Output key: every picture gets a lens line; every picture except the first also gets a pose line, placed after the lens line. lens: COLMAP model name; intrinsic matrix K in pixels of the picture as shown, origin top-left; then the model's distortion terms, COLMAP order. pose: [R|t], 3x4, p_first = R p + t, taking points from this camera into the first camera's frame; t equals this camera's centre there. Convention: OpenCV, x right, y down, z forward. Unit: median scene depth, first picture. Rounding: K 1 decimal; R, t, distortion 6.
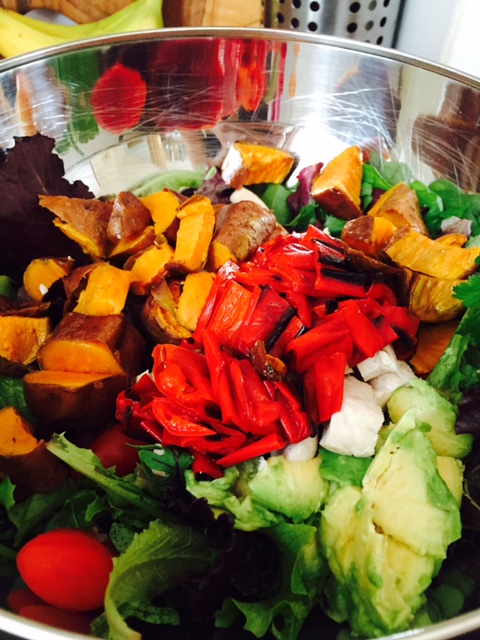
lens RADIAL K [[543.8, 0, 241.6], [0, 543.8, 320.8], [0, 0, 1]] dist [0.063686, -0.022271]
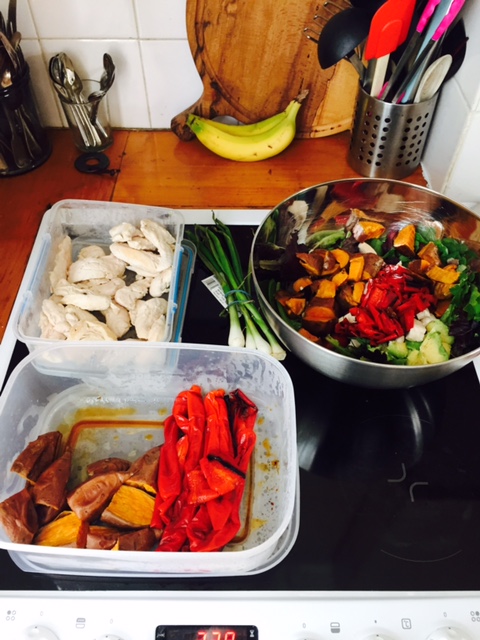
lens RADIAL K [[543.8, 0, 239.3], [0, 543.8, 318.4], [0, 0, 1]] dist [0.063686, -0.022271]
pose [[0.999435, -0.001323, -0.033584, -0.621539], [0.003644, 0.997600, 0.069150, -0.103333], [0.033411, -0.069233, 0.997041, -1.915579]]
